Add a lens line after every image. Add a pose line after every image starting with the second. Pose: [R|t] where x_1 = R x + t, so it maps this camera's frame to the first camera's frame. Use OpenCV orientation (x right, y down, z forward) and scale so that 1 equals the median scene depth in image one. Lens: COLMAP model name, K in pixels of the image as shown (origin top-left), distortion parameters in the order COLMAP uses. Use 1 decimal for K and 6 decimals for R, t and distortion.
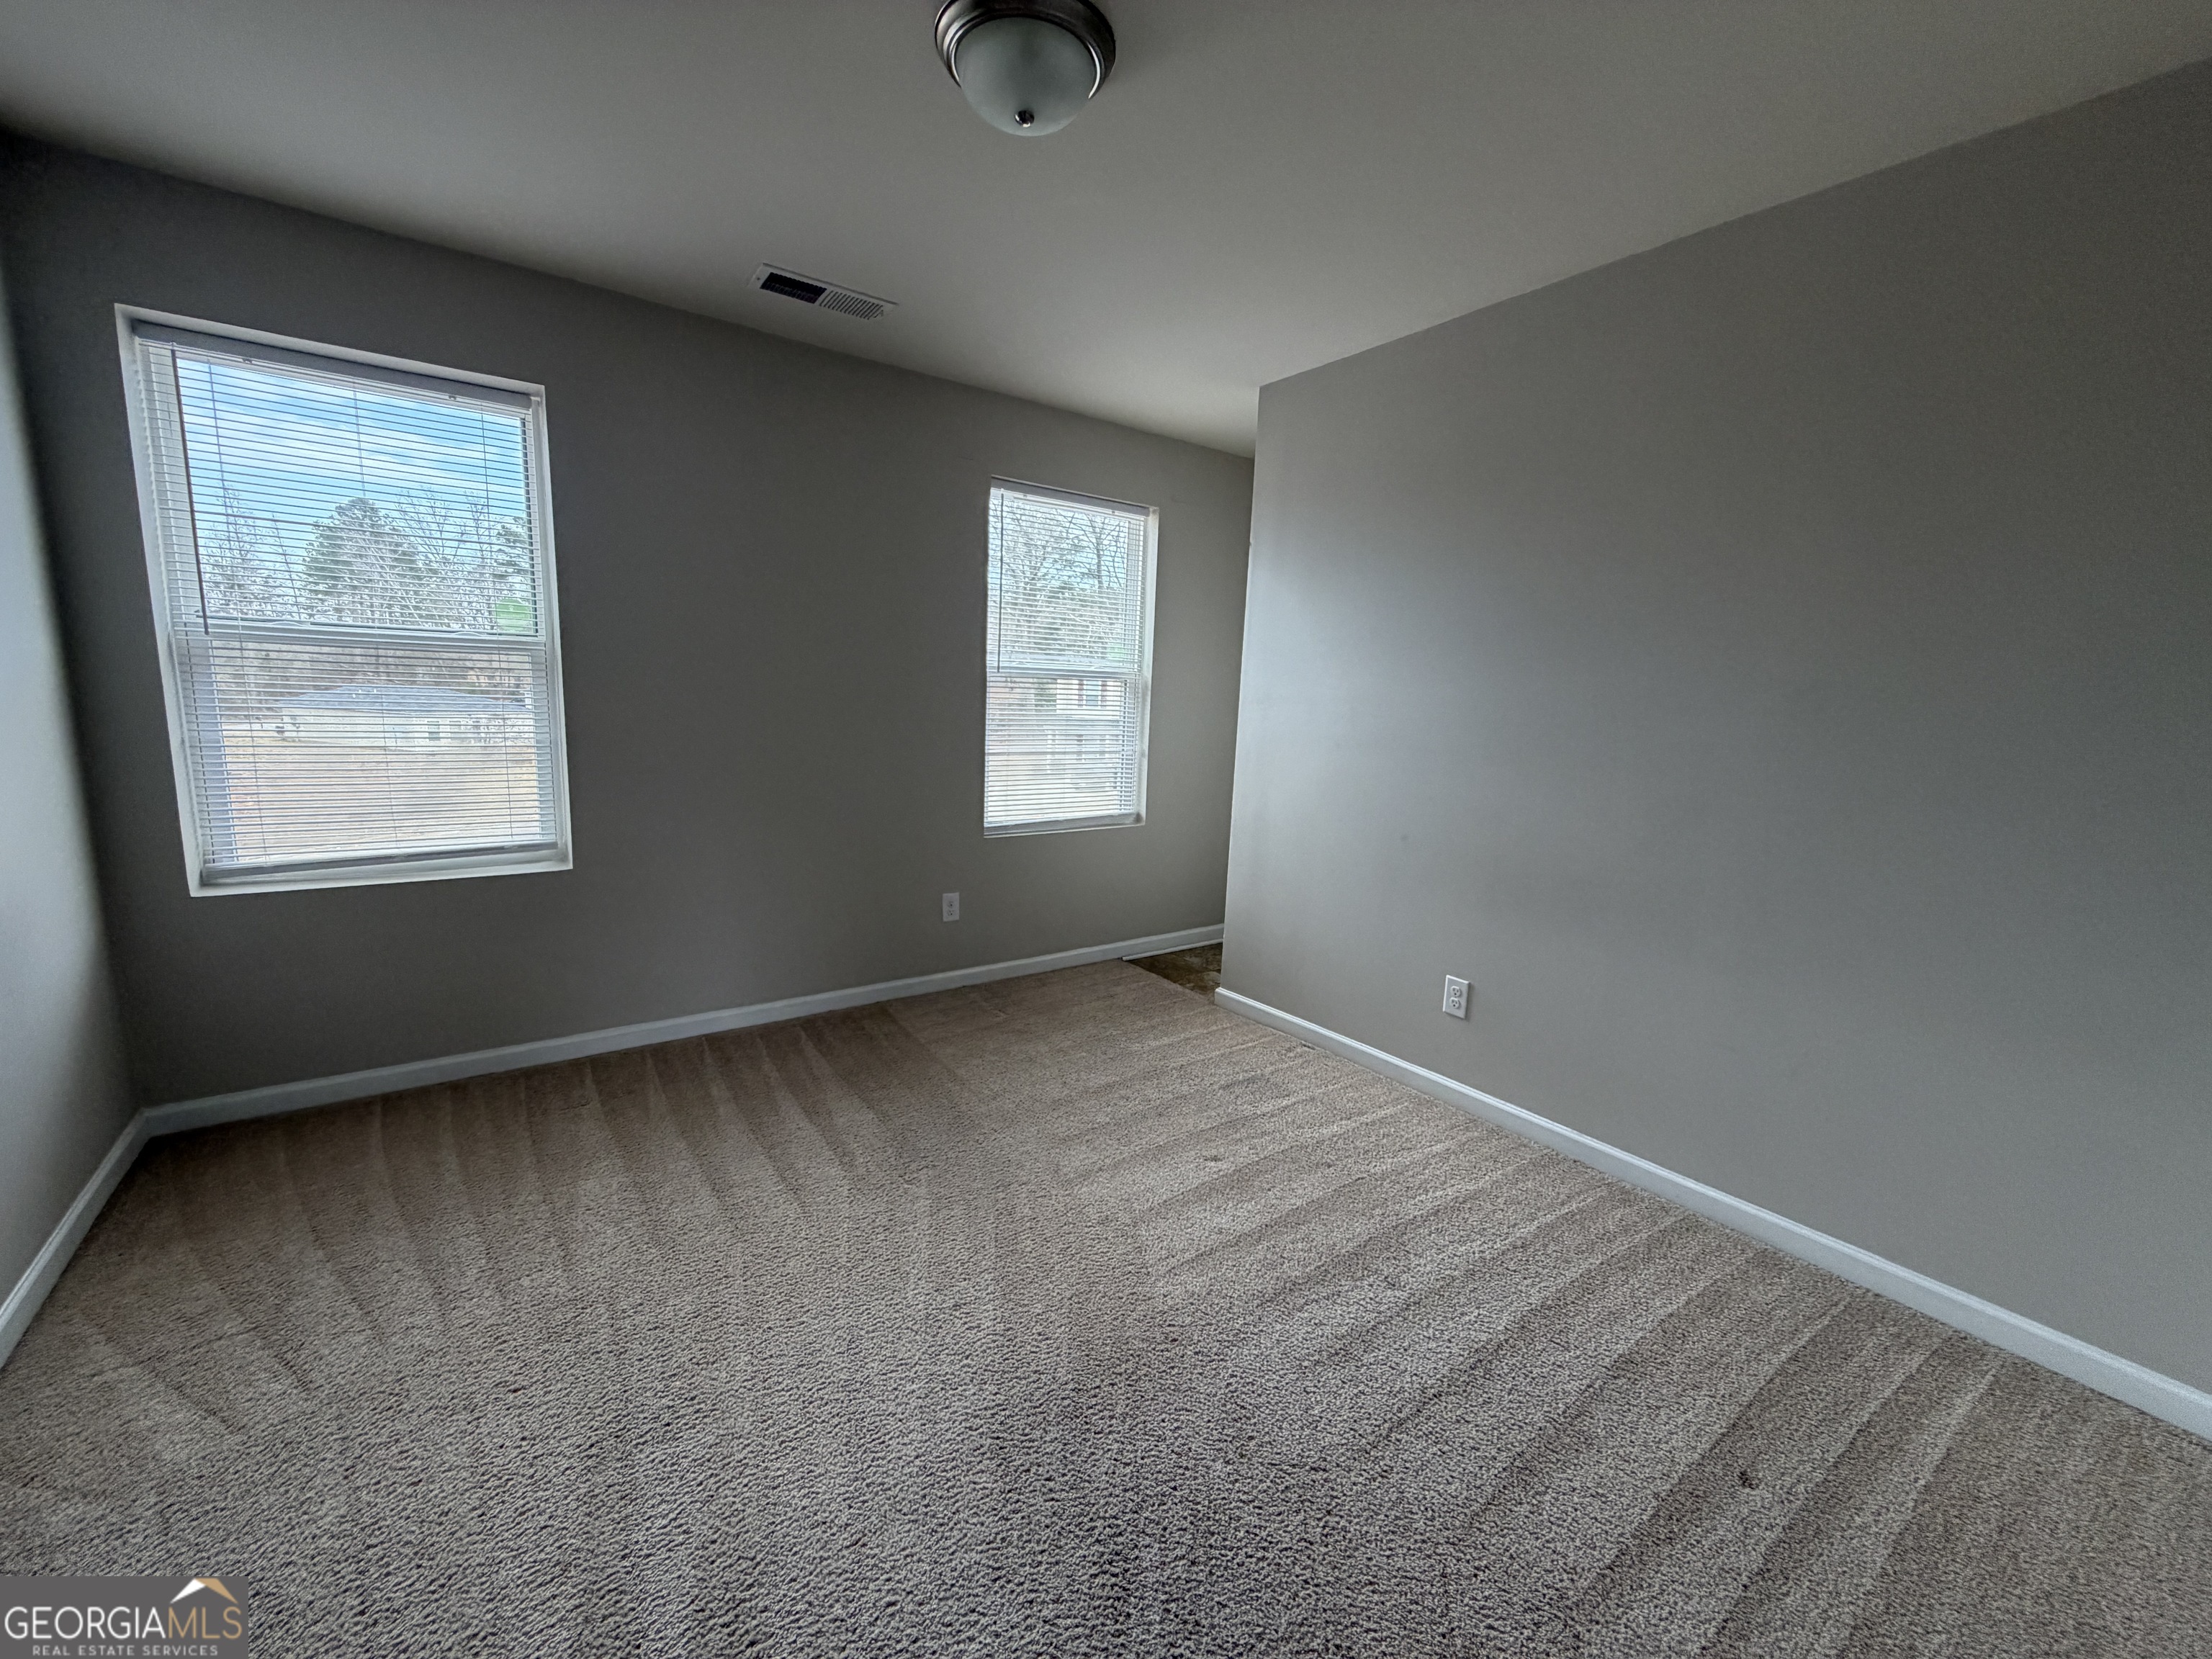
lens RADIAL K [[892.4, 0, 1106.0], [0, 892.4, 829.5], [0, 0, 1]] dist [-0.003198, -0.000326]
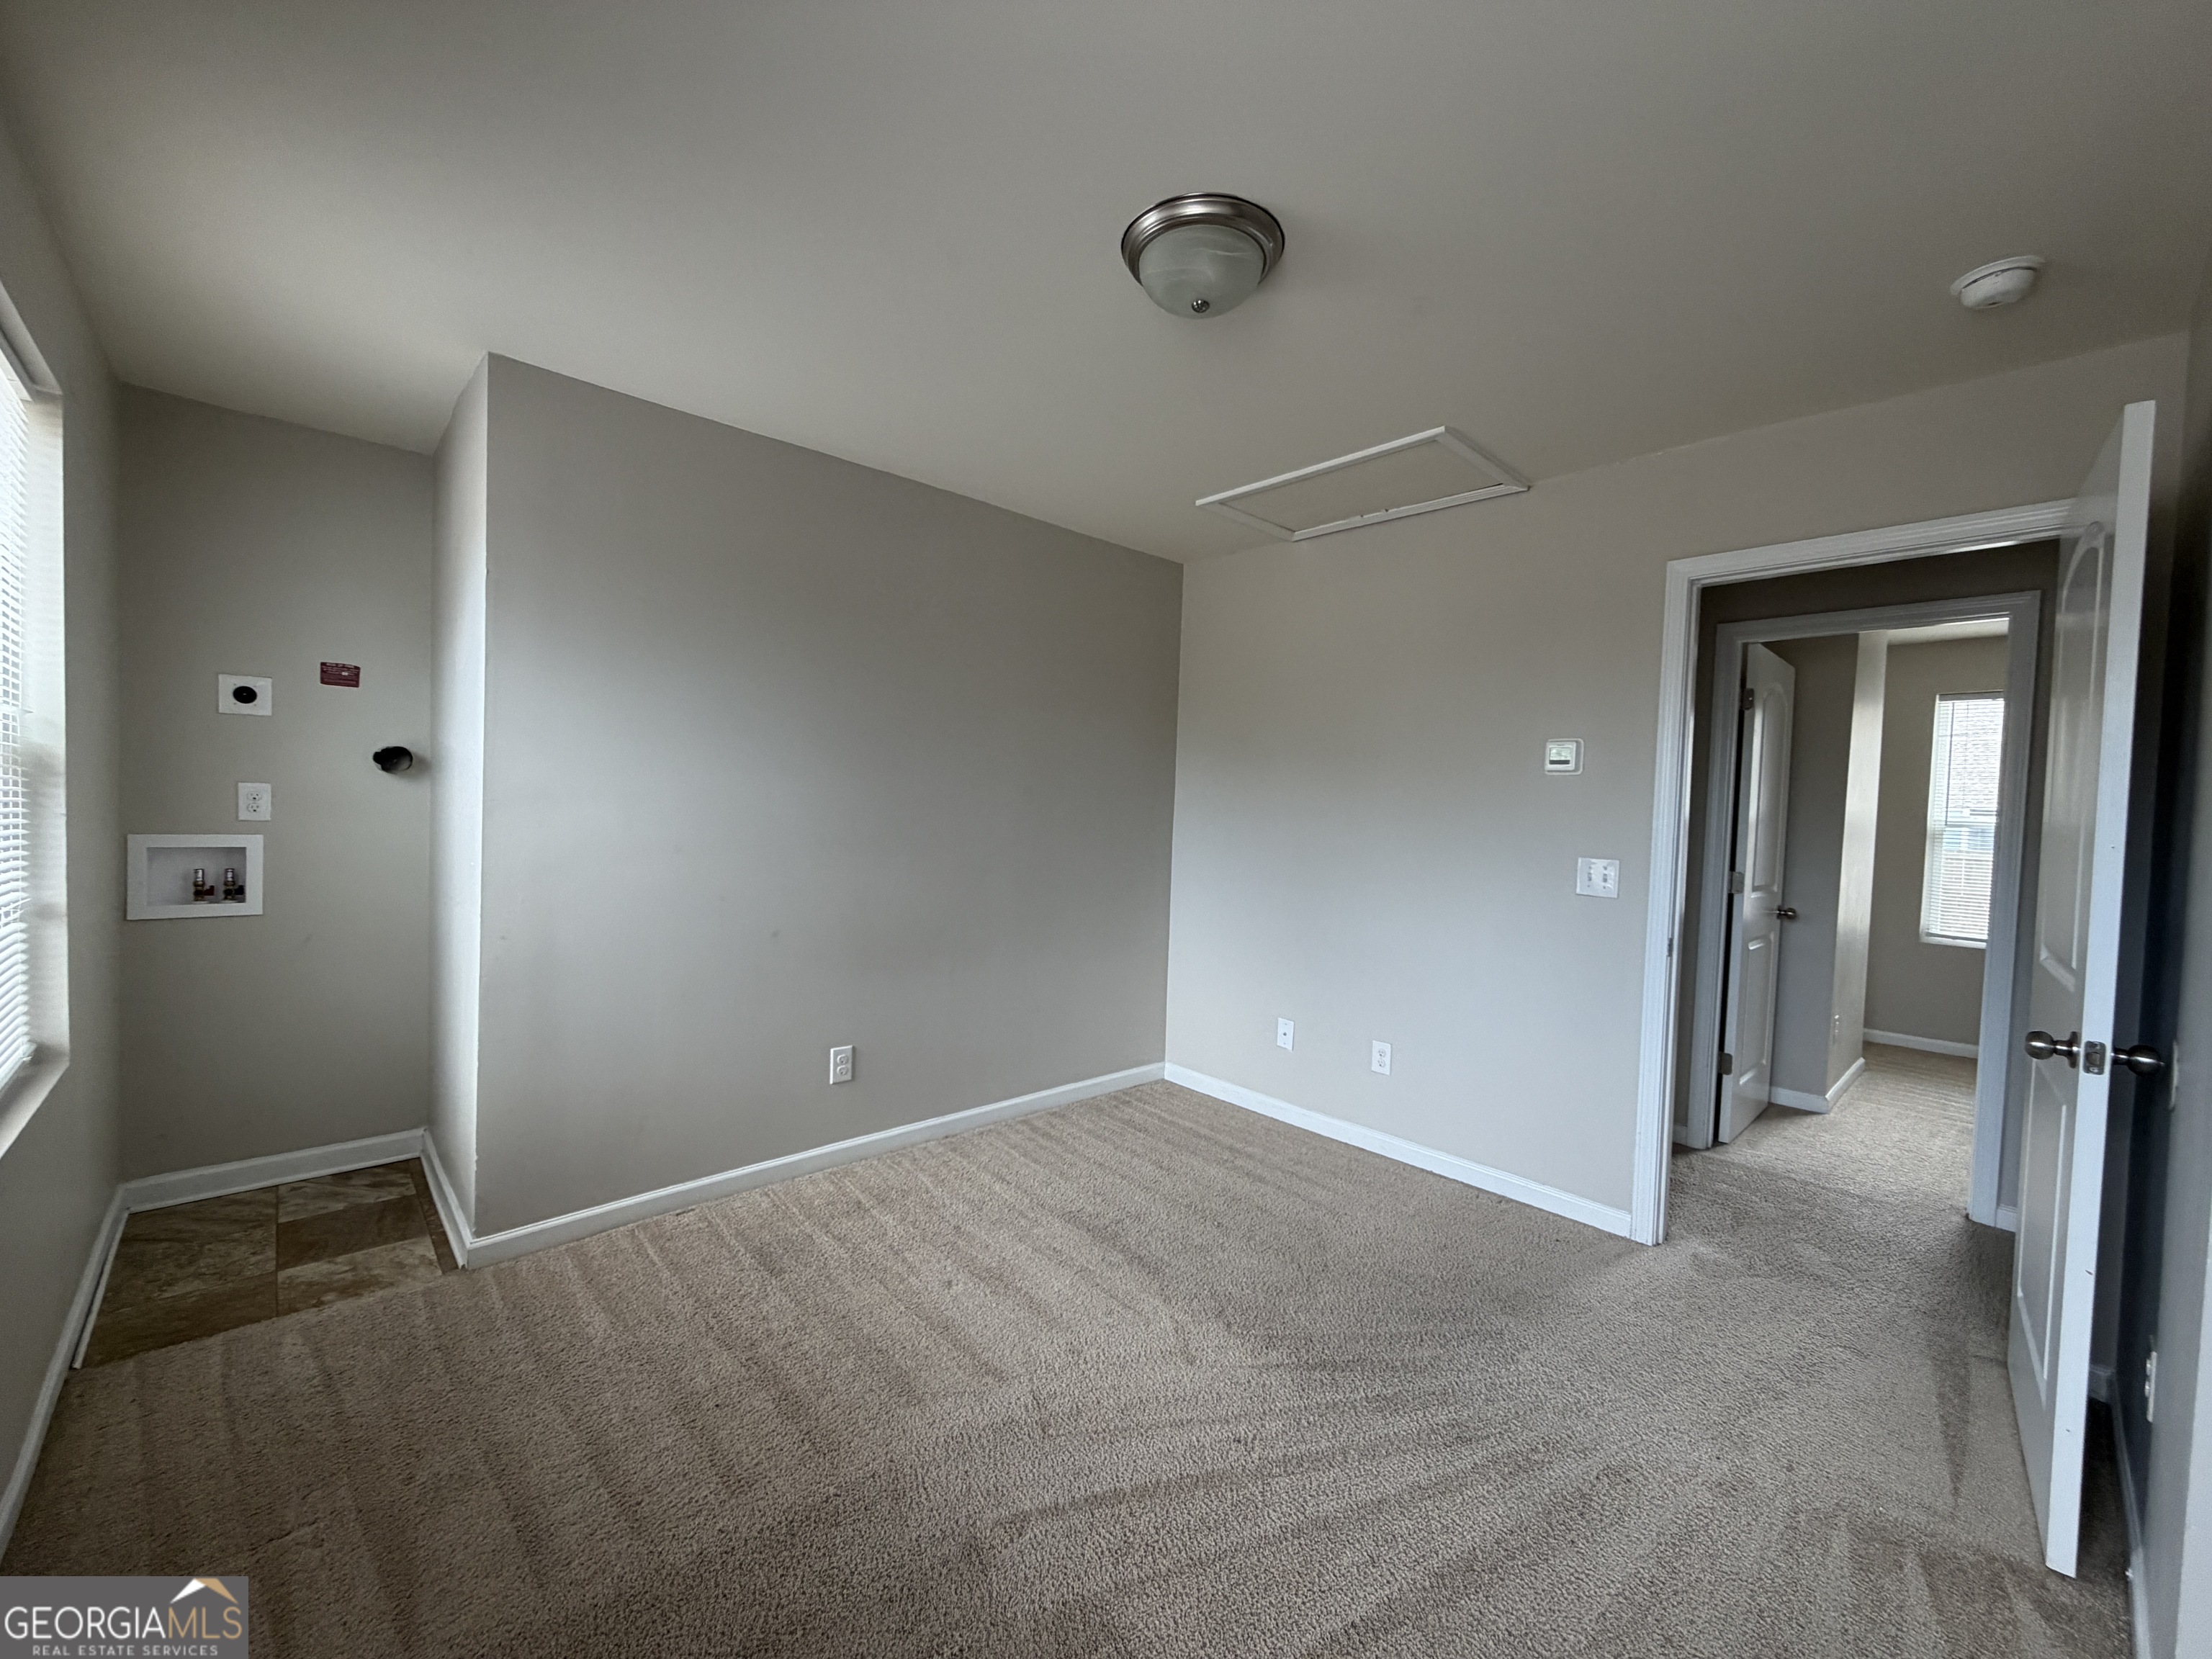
lens RADIAL K [[892.4, 0, 1106.0], [0, 892.4, 829.5], [0, 0, 1]] dist [-0.003198, -0.000326]
pose [[-0.122627, -0.075288, 0.989593, -0.723714], [0.116224, 0.989168, 0.089658, -0.161527], [-0.985624, 0.126009, -0.112548, 0.784770]]
